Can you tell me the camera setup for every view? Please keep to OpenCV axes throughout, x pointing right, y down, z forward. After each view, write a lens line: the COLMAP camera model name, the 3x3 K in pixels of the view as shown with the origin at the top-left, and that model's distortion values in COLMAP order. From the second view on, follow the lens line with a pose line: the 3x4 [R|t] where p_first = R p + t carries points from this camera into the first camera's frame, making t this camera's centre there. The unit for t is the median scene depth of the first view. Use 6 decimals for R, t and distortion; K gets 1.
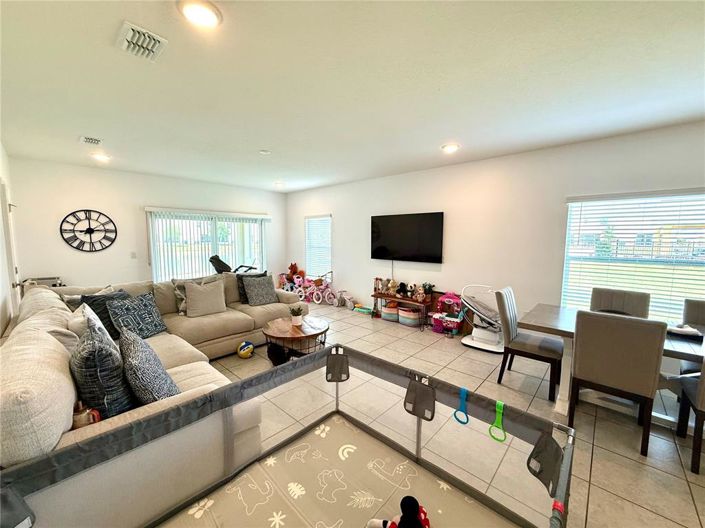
lens RADIAL K [[281.6, 0, 351.5], [0, 281.6, 264.2], [0, 0, 1]] dist [0.001916, 0.000034]
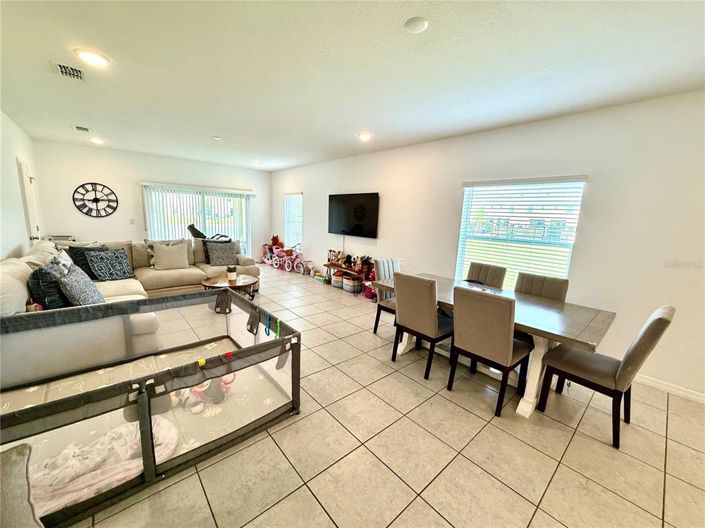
lens RADIAL K [[281.6, 0, 350.4], [0, 281.6, 264.2], [0, 0, 1]] dist [0.001916, 0.000034]
pose [[0.993763, 0.052436, -0.098414, 0.338128], [-0.044963, 0.996042, 0.076669, 0.018330], [0.102044, -0.071766, 0.992188, -0.146869]]
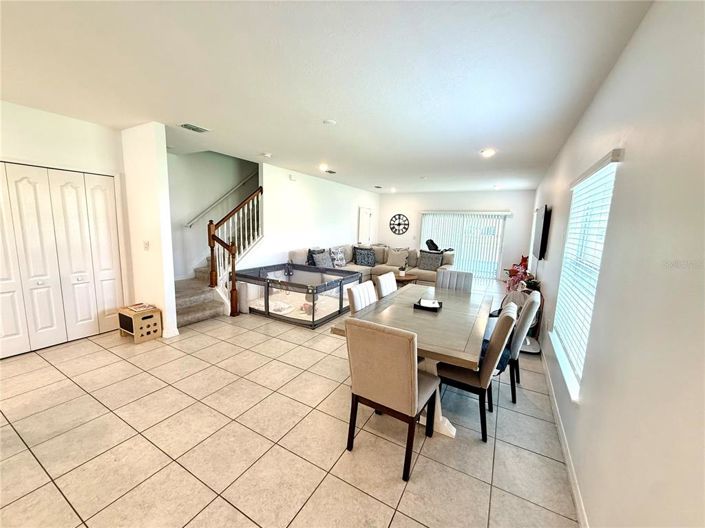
lens RADIAL K [[281.6, 0, 352.5], [0, 281.6, 263.6], [0, 0, 1]] dist [0.001916, 0.000034]
pose [[0.239870, 0.136521, -0.961158, 1.084270], [-0.125162, 0.986149, 0.108835, -0.014581], [0.962703, 0.094194, 0.253634, 0.167491]]
